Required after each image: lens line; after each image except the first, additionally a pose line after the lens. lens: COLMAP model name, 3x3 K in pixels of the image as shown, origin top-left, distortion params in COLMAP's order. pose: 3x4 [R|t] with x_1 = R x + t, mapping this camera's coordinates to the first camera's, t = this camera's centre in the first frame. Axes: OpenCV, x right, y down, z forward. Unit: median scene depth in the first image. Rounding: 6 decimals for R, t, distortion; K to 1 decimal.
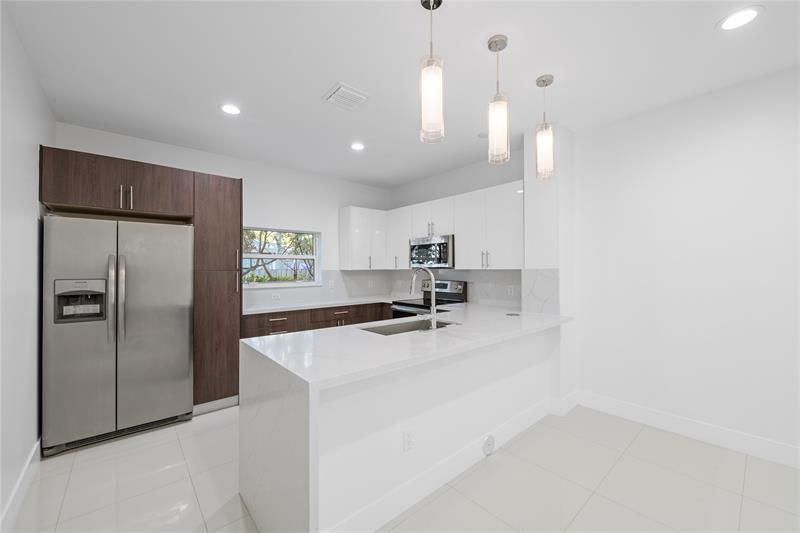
lens RADIAL K [[317.0, 0, 403.3], [0, 317.0, 265.5], [0, 0, 1]] dist [0.001608, -0.004353]
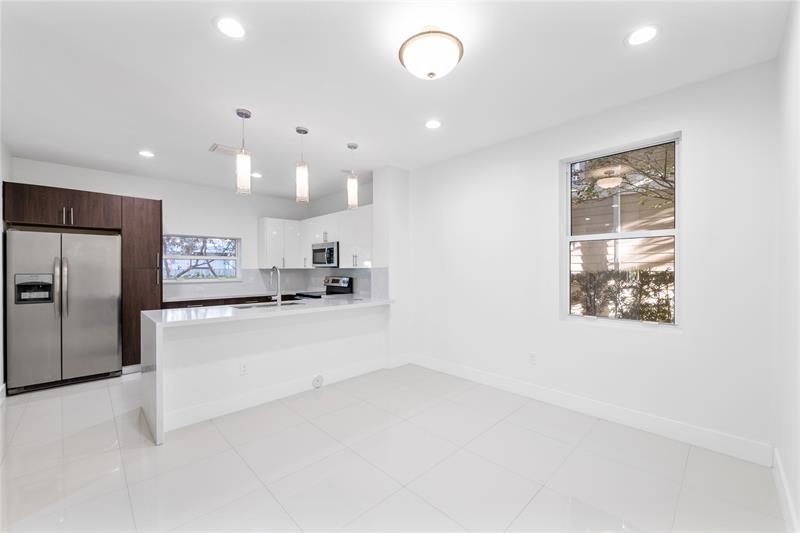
lens RADIAL K [[318.6, 0, 404.4], [0, 318.6, 269.6], [0, 0, 1]] dist [0.000749, -0.003760]
pose [[0.997918, 0.000134, 0.064497, 0.463098], [-0.000865, 0.999936, 0.011302, 0.004369], [-0.064491, -0.011334, 0.997854, -0.445348]]
